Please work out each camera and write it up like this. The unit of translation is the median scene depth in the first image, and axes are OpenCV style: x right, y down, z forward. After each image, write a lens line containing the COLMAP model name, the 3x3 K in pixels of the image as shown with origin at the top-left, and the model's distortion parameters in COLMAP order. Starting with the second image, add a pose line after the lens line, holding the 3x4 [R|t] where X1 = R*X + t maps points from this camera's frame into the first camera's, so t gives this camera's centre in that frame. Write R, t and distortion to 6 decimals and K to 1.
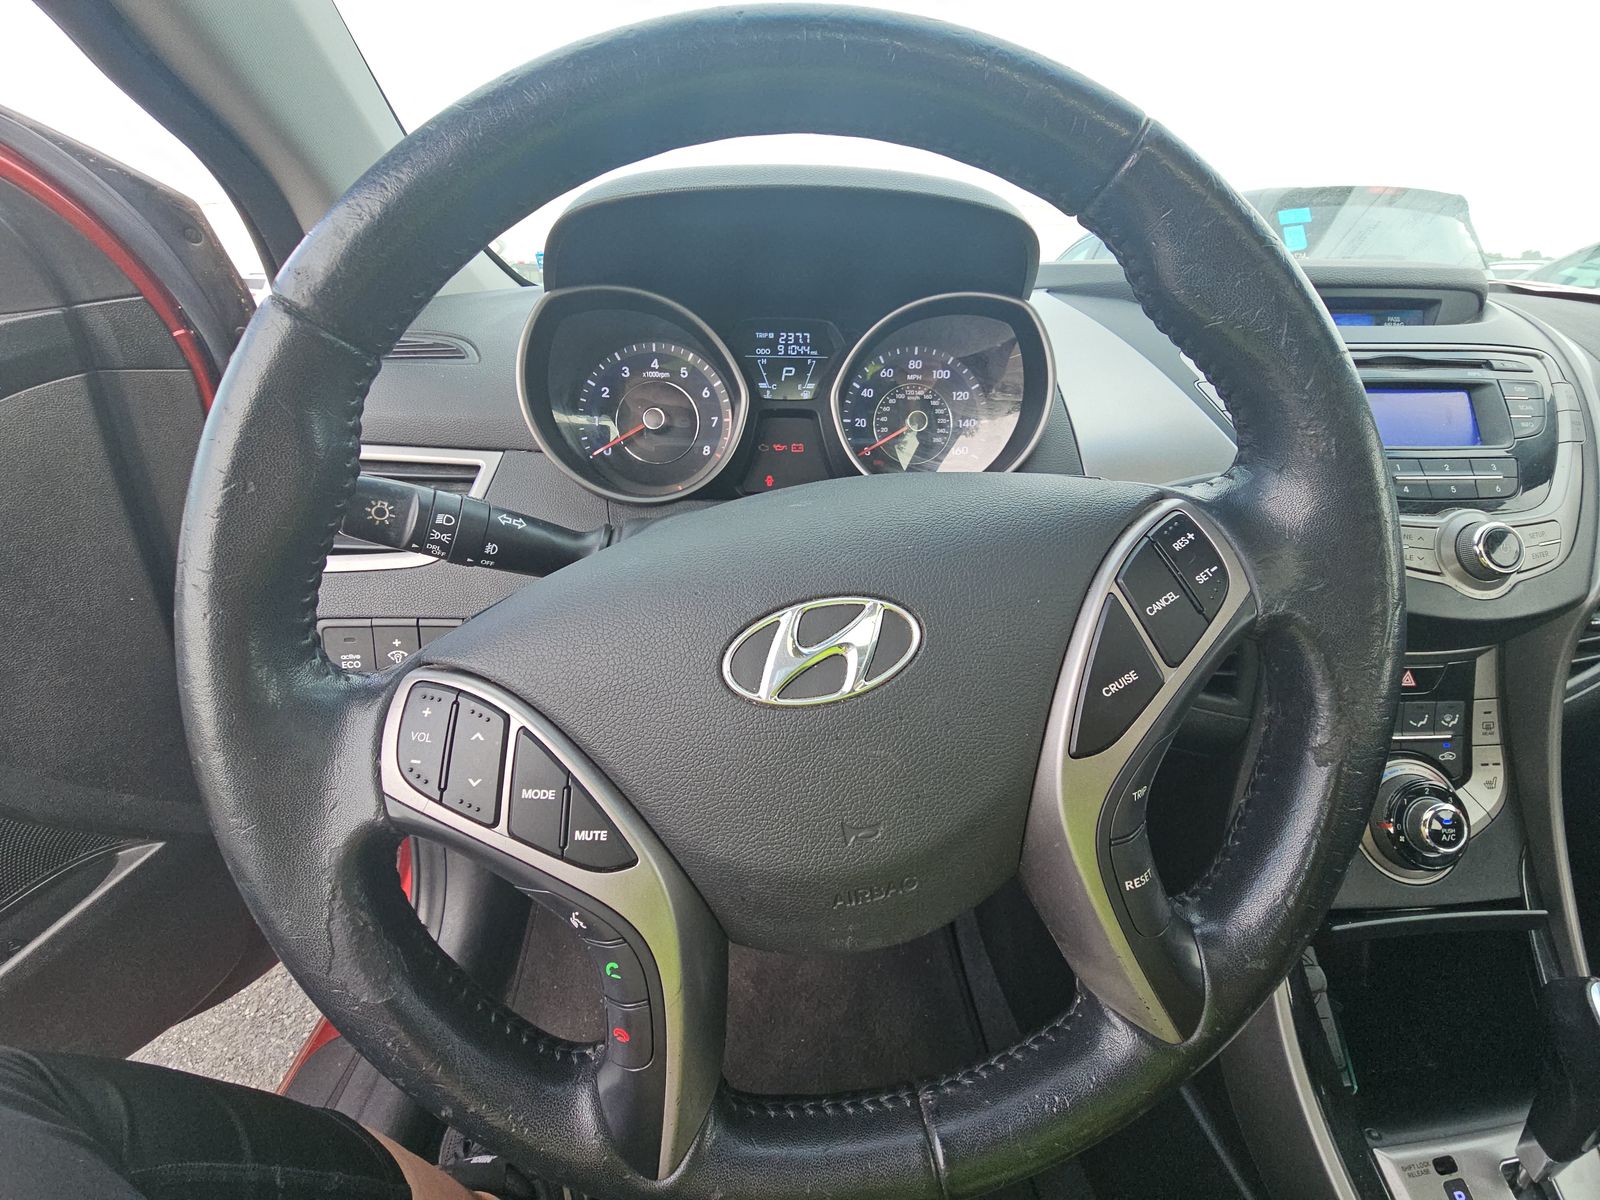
lens RADIAL K [[648.6, 0, 785.9], [0, 648.6, 610.0], [0, 0, 1]] dist [0.010057, -0.009827]
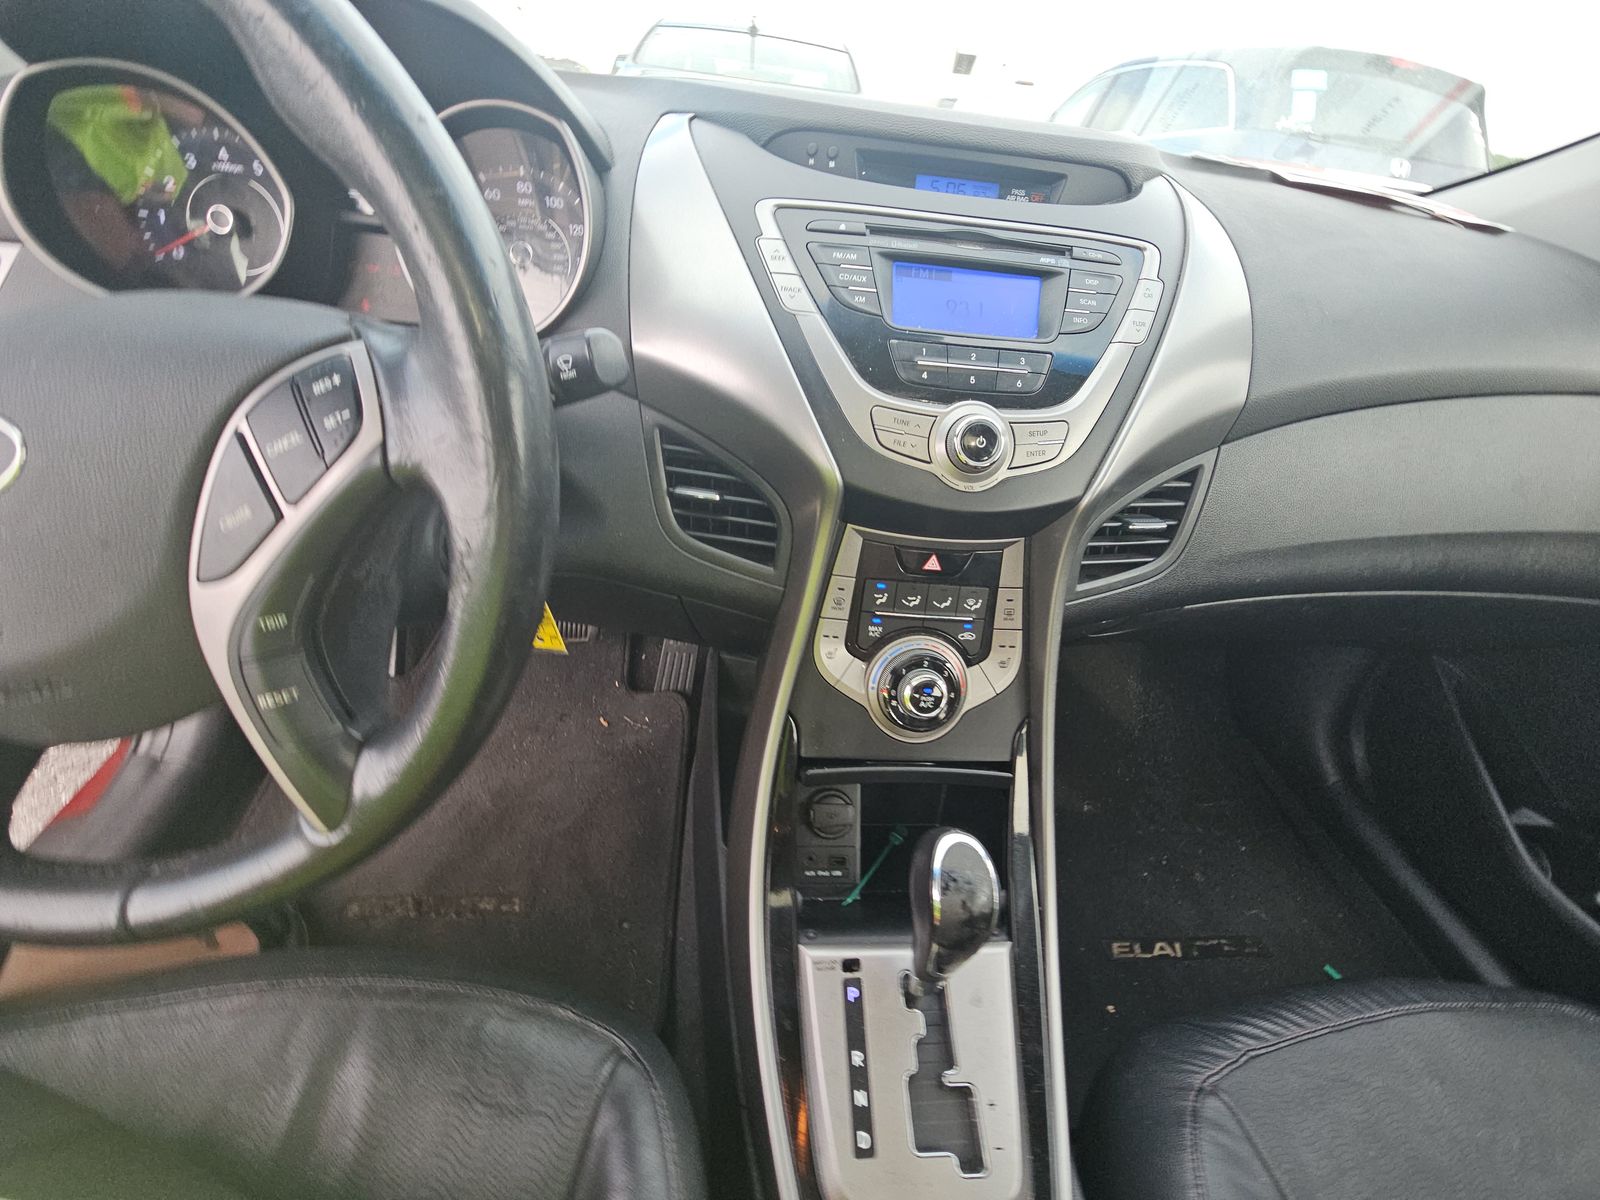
lens RADIAL K [[648.6, 0, 799.6], [0, 648.6, 595.1], [0, 0, 1]] dist [0.010057, -0.009827]
pose [[0.995053, 0.080962, 0.057576, 0.669158], [-0.090466, 0.977933, 0.188317, -0.021748], [-0.041059, -0.192594, 0.980419, -0.042833]]
